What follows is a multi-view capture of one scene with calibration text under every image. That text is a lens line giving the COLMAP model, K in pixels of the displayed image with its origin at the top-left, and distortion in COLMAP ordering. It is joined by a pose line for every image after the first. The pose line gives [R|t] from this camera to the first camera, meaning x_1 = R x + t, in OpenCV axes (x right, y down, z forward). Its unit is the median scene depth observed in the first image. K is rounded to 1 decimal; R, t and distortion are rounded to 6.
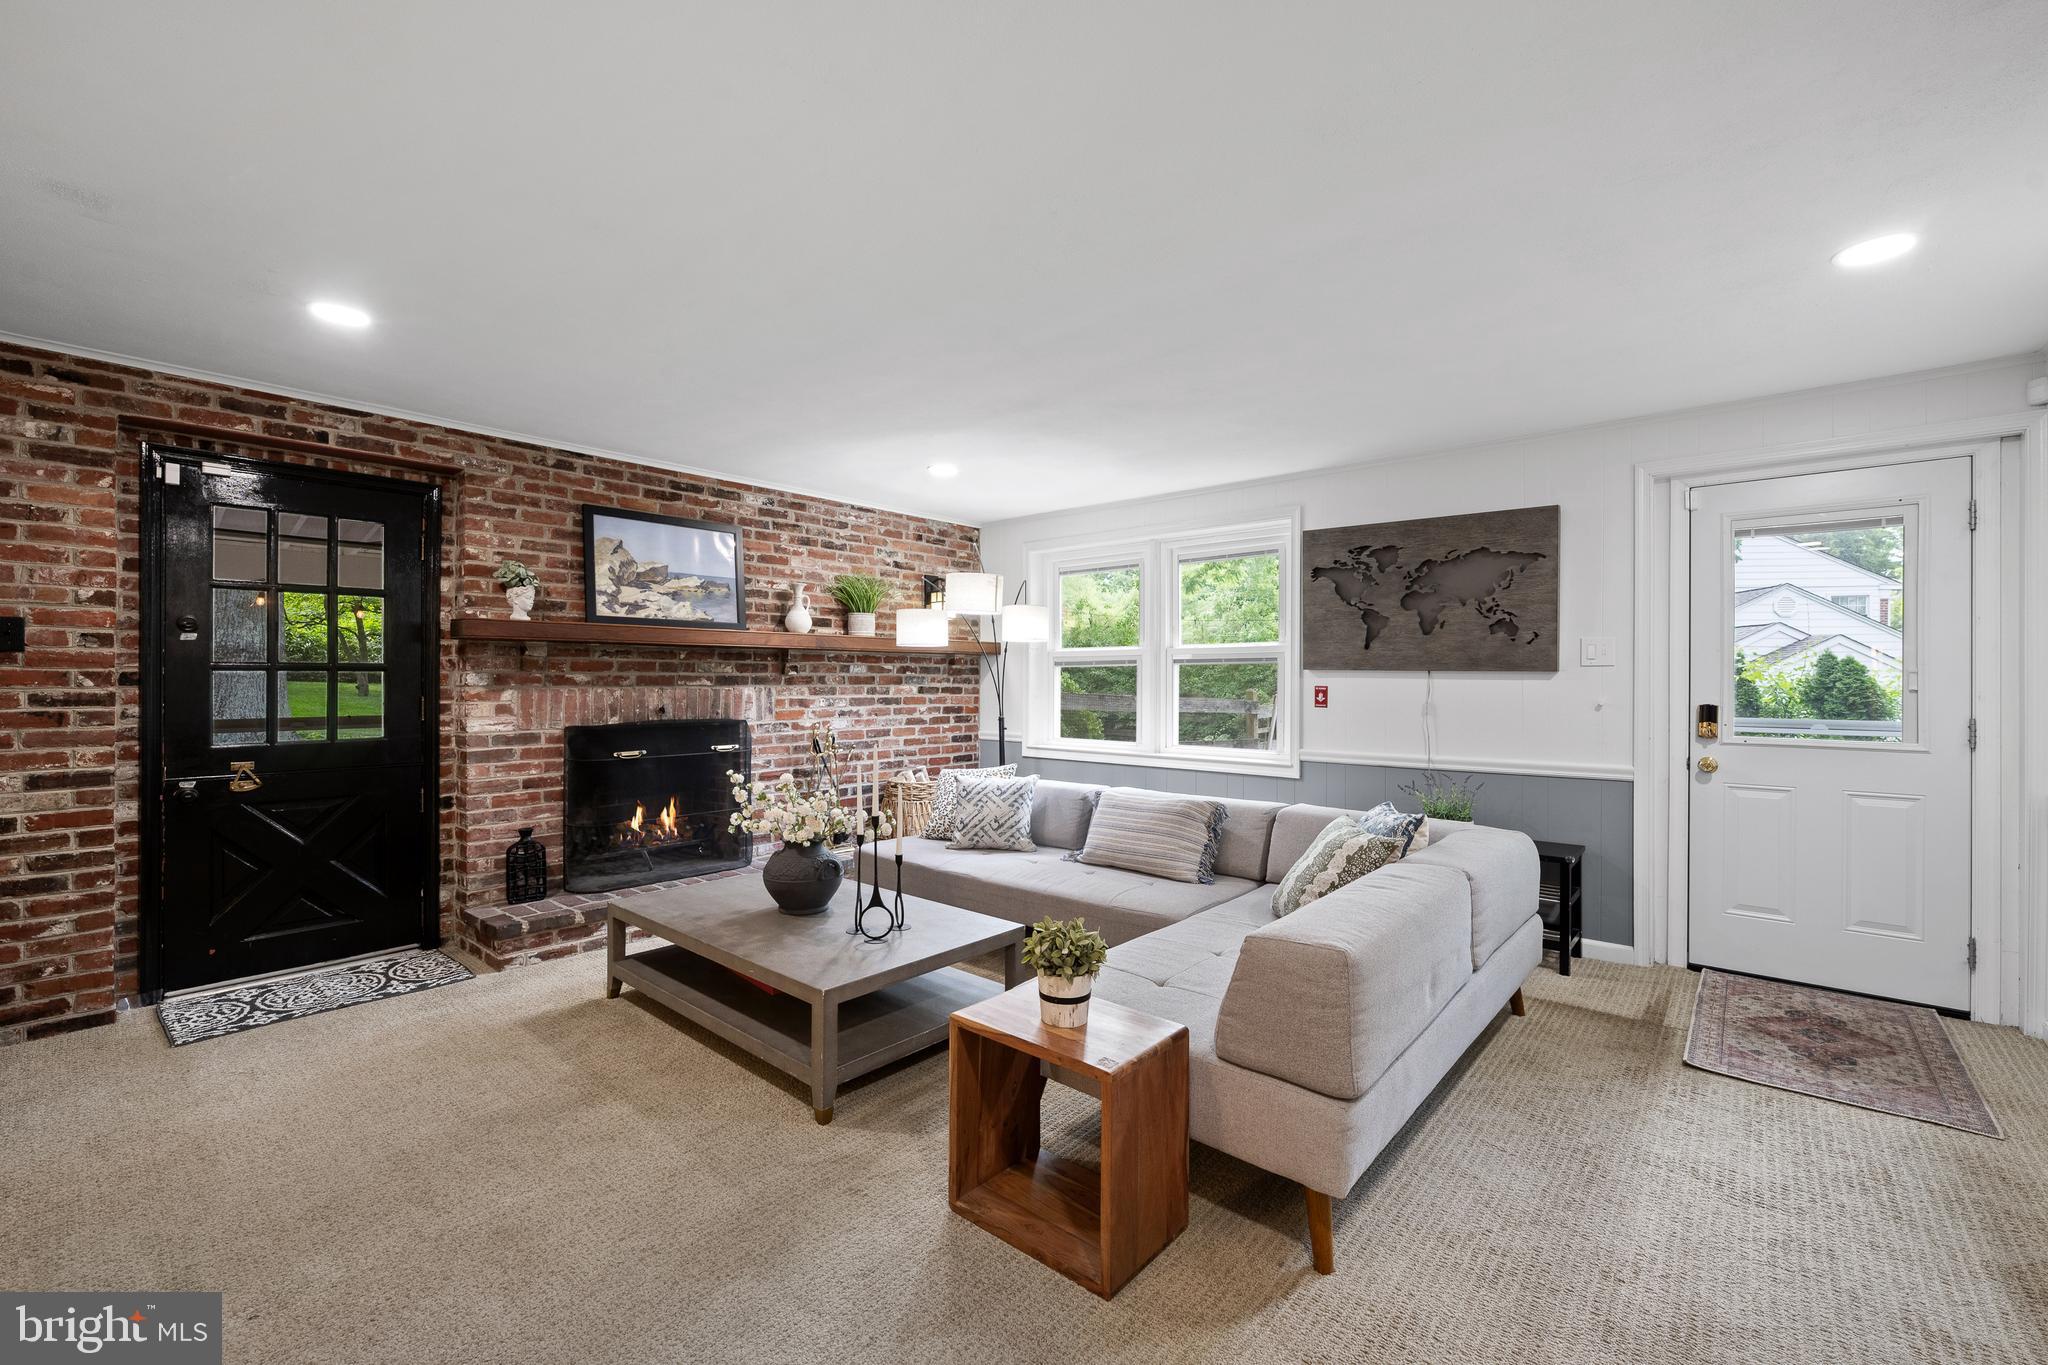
lens RADIAL K [[845.8, 0, 1024.0], [0, 845.8, 682.5], [0, 0, 1]] dist [-0.003442, 0.000181]
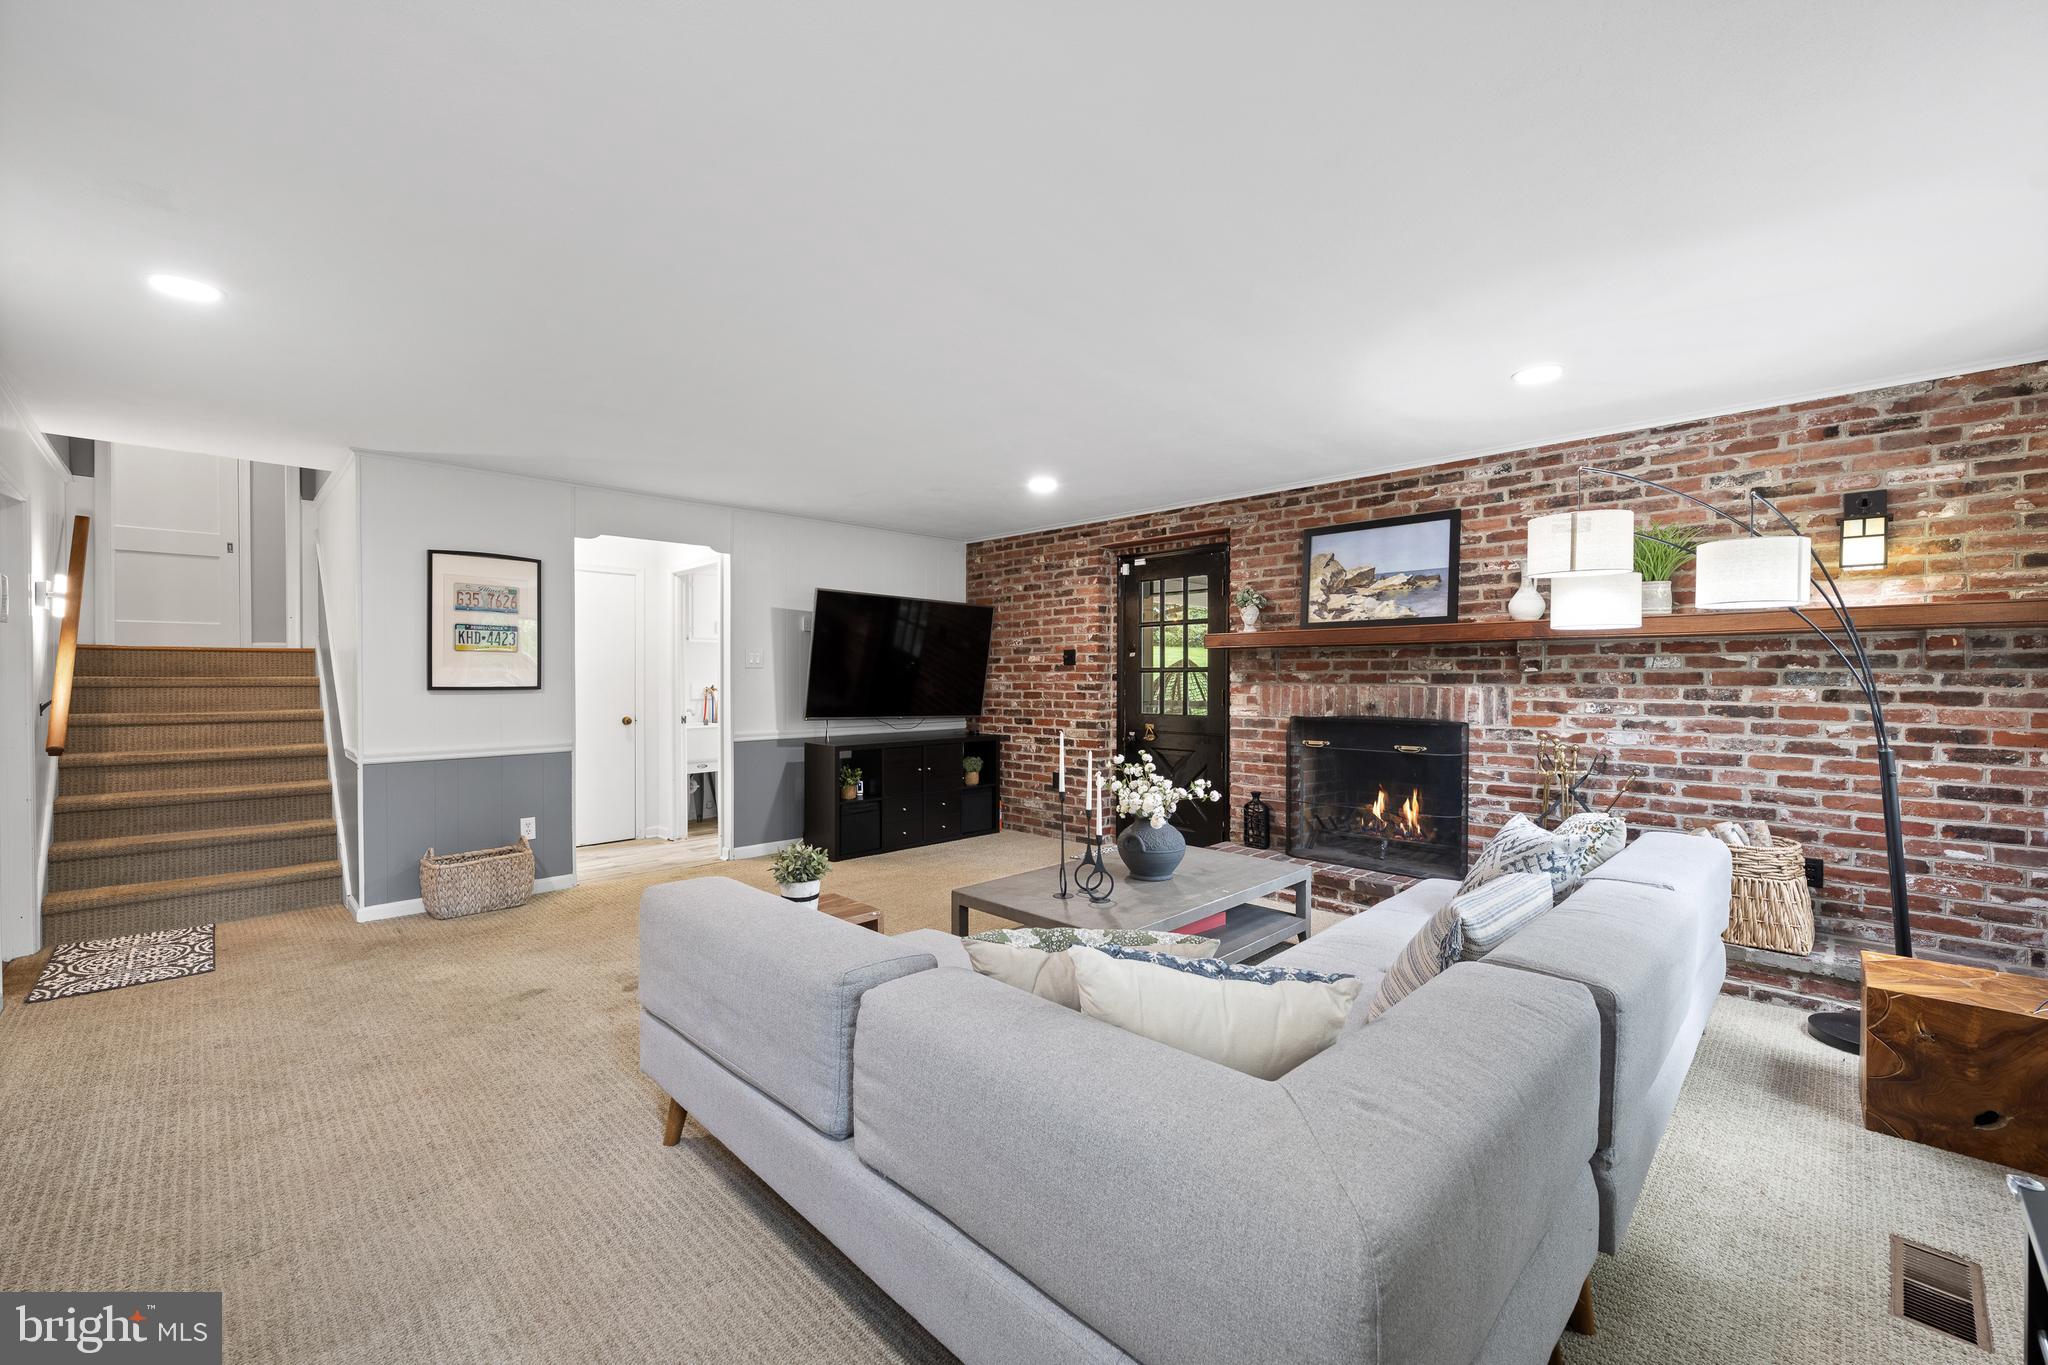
lens RADIAL K [[815.4, 0, 1026.4], [0, 815.4, 683.3], [0, 0, 1]] dist [-0.006057, 0.000270]
pose [[-0.053697, 0.007908, -0.998526, 0.632592], [-0.002448, 0.999965, 0.008051, -0.003645], [0.998554, 0.002876, -0.053675, 0.657736]]
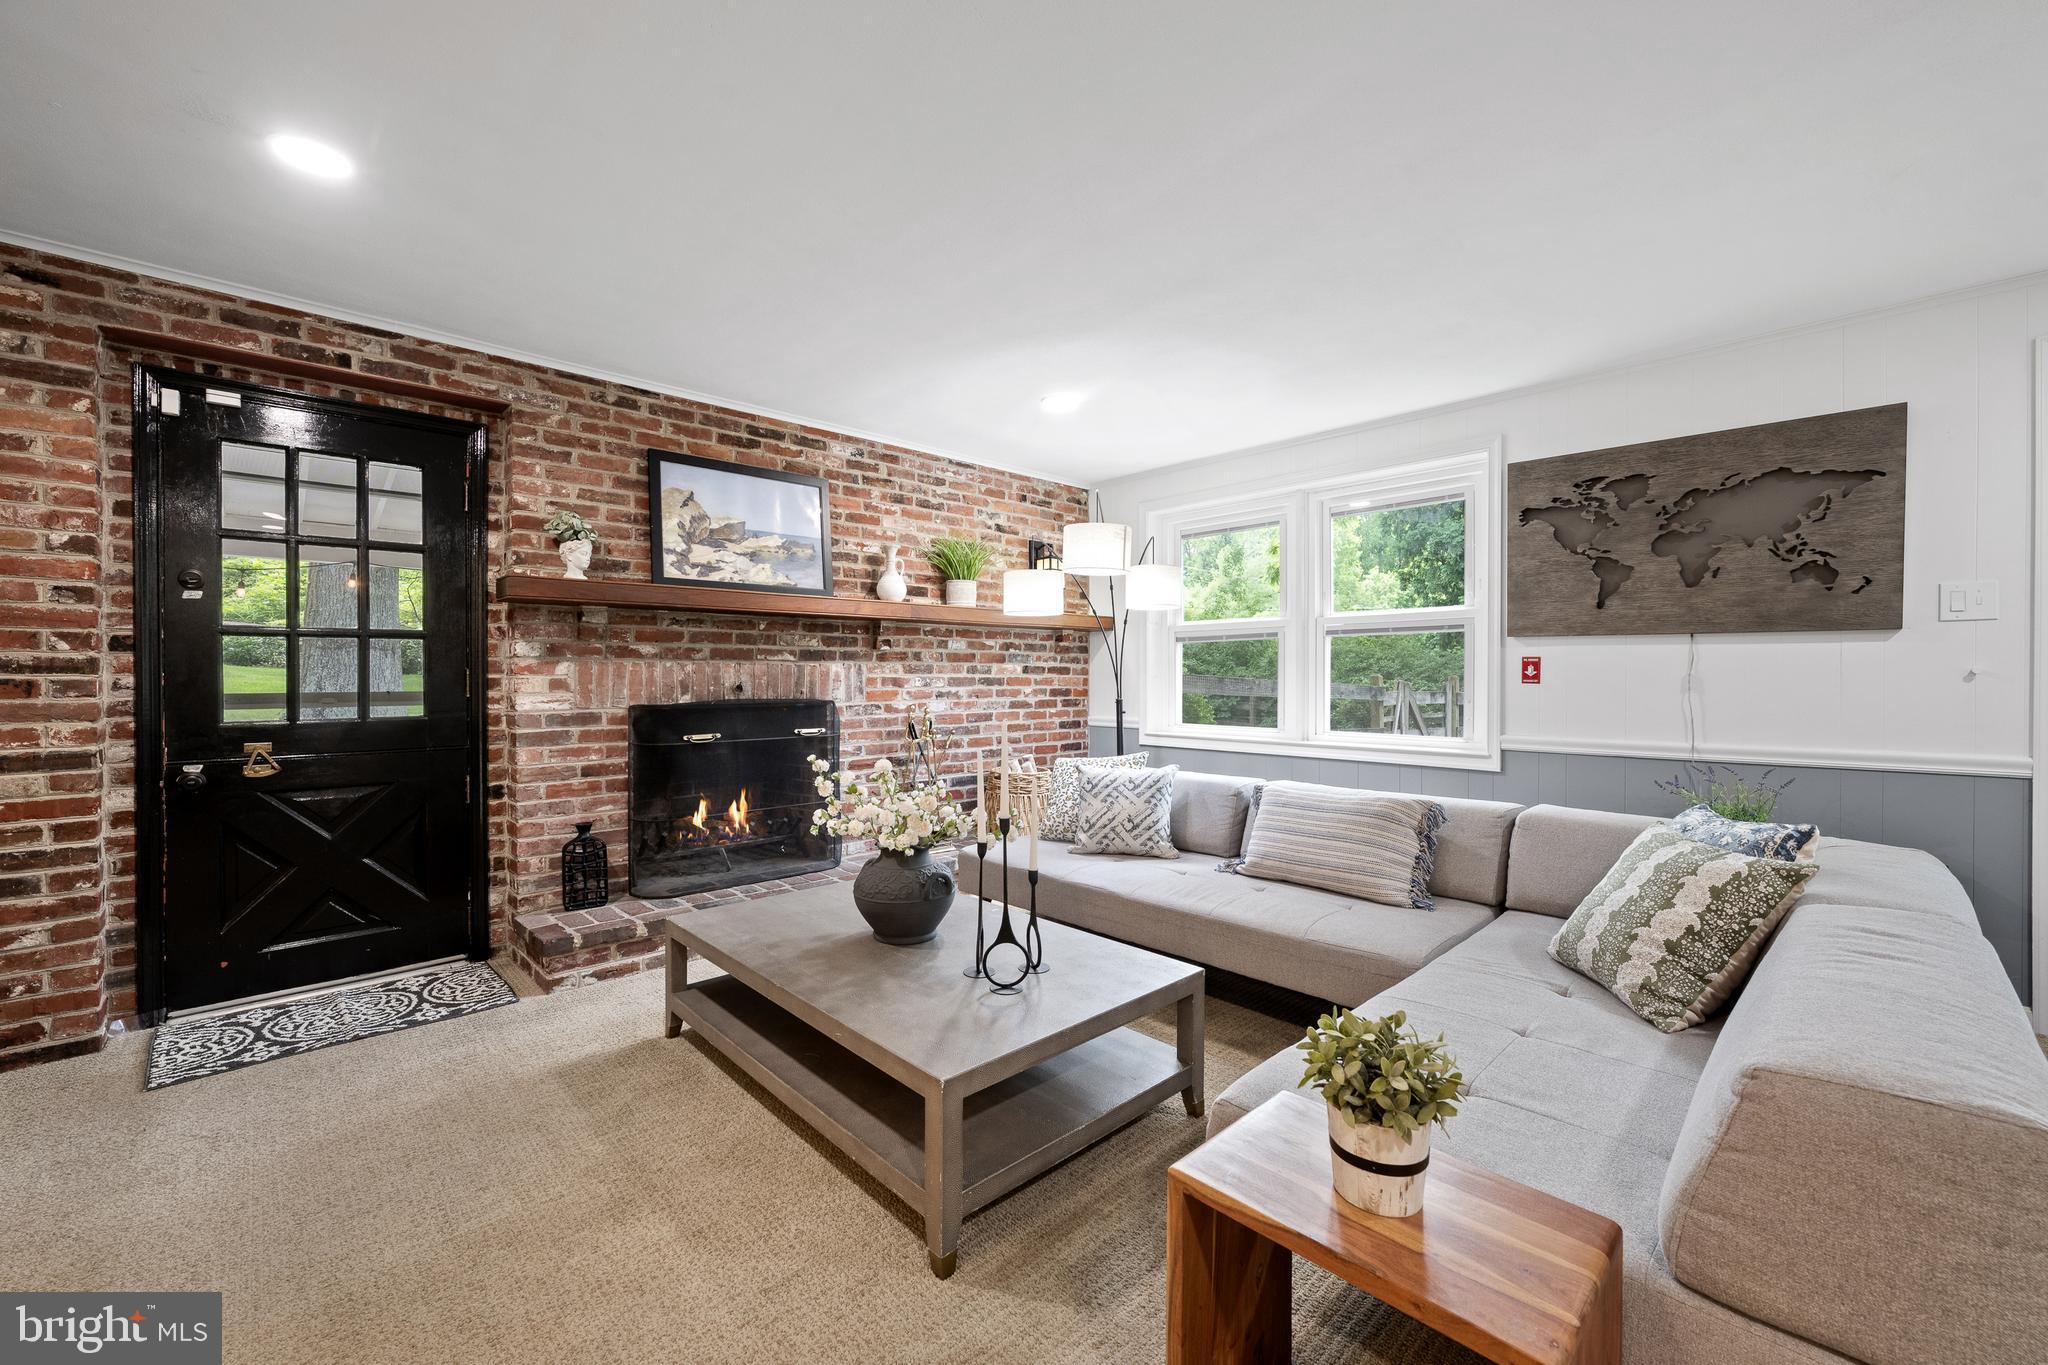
lens RADIAL K [[815.4, 0, 1026.4], [0, 815.4, 683.3], [0, 0, 1]] dist [-0.006057, 0.000270]
pose [[0.996045, -0.002306, -0.088820, -0.061552], [0.002887, 0.999975, 0.006413, 0.024407], [0.088803, -0.006644, 0.996027, 0.198327]]
